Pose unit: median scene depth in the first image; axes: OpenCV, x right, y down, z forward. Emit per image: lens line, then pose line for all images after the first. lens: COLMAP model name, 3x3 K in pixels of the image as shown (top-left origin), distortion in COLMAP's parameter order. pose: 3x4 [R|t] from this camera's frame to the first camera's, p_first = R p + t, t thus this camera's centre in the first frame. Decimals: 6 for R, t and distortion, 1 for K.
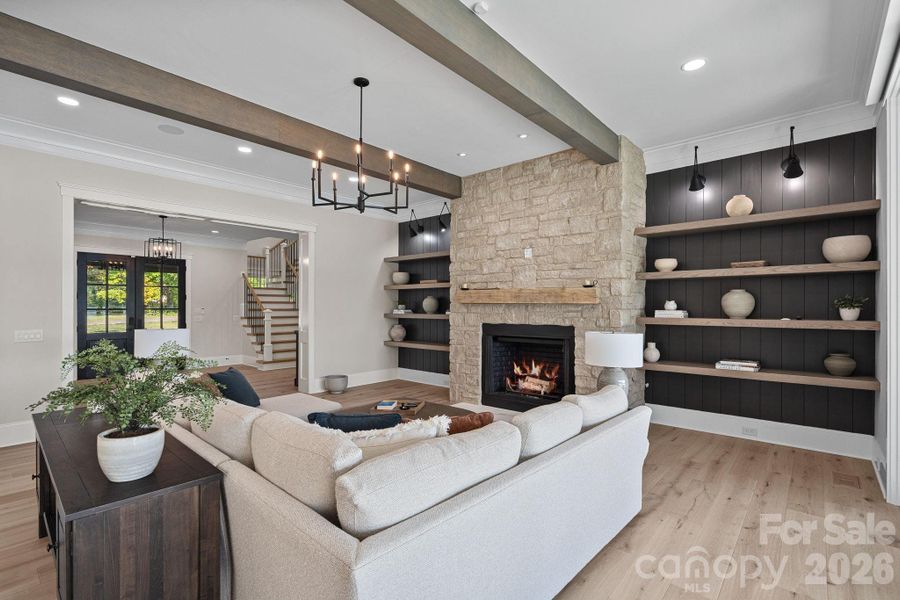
lens RADIAL K [[414.5, 0, 411.6], [0, 414.5, 309.3], [0, 0, 1]] dist [-0.003588, 0.000480]
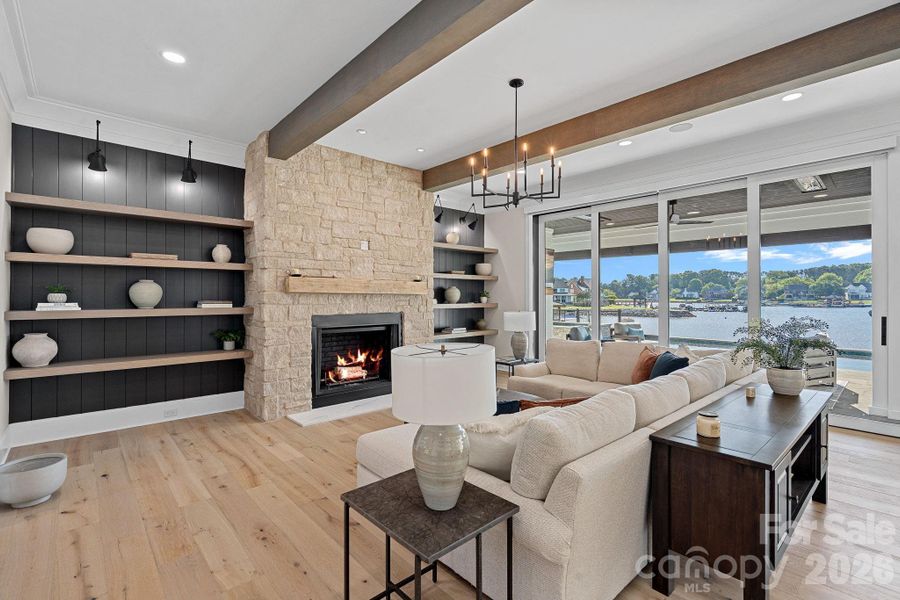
lens RADIAL K [[414.5, 0, 453.9], [0, 414.5, 295.6], [0, 0, 1]] dist [-0.003588, 0.000480]
pose [[0.060869, 0.003135, 0.998141, -0.724409], [0.006203, 0.999975, -0.003519, -0.004487], [-0.998126, 0.006406, 0.060848, 0.692827]]
